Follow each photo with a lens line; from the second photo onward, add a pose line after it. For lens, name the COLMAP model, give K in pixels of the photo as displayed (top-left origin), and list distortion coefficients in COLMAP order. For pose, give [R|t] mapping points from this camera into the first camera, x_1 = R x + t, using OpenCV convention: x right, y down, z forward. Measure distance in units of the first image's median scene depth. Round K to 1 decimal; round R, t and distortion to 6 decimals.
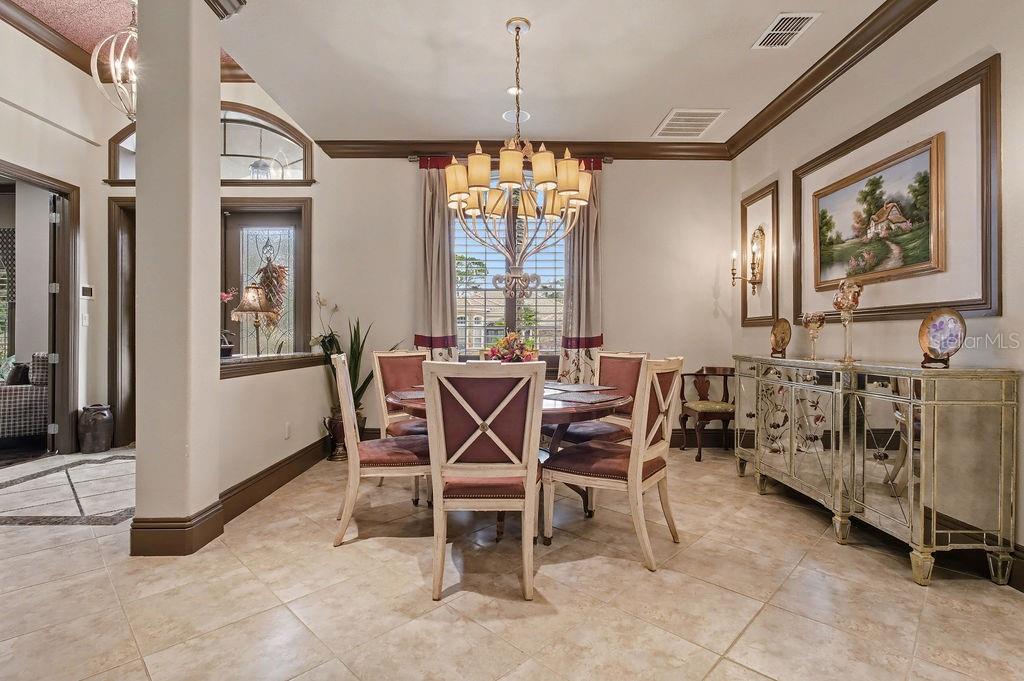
lens RADIAL K [[483.9, 0, 512.2], [0, 483.9, 336.1], [0, 0, 1]] dist [-0.004384, -0.000329]
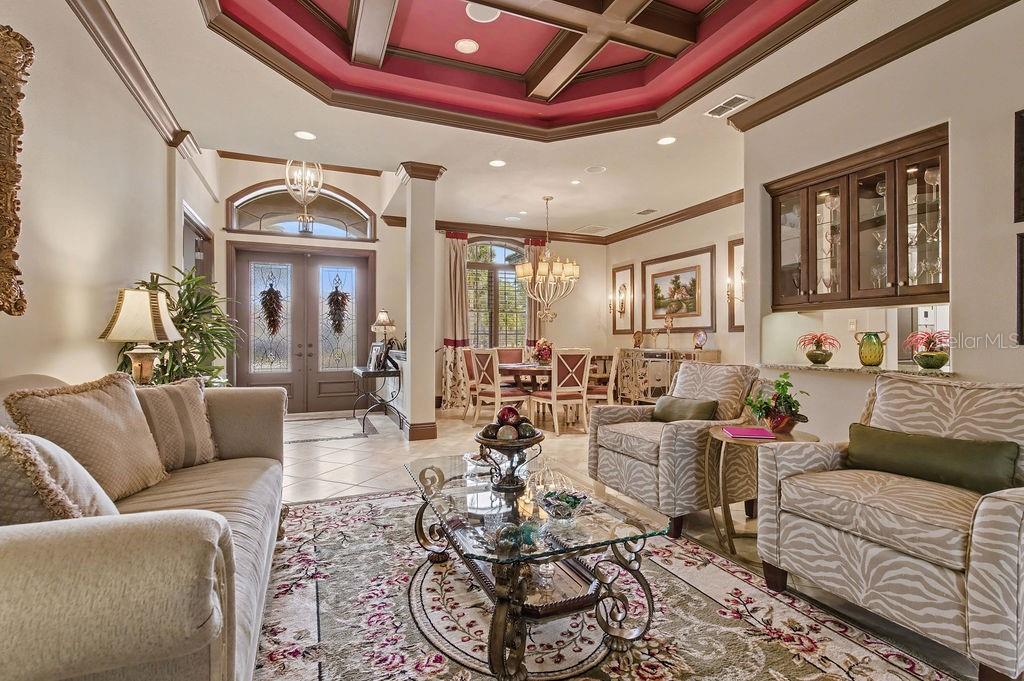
lens RADIAL K [[483.9, 0, 510.8], [0, 483.9, 341.2], [0, 0, 1]] dist [-0.004384, -0.000329]
pose [[0.925356, -0.004906, 0.379068, -0.902647], [0.003067, 0.999980, 0.005456, -0.004070], [-0.379087, -0.003886, 0.925353, -0.898370]]
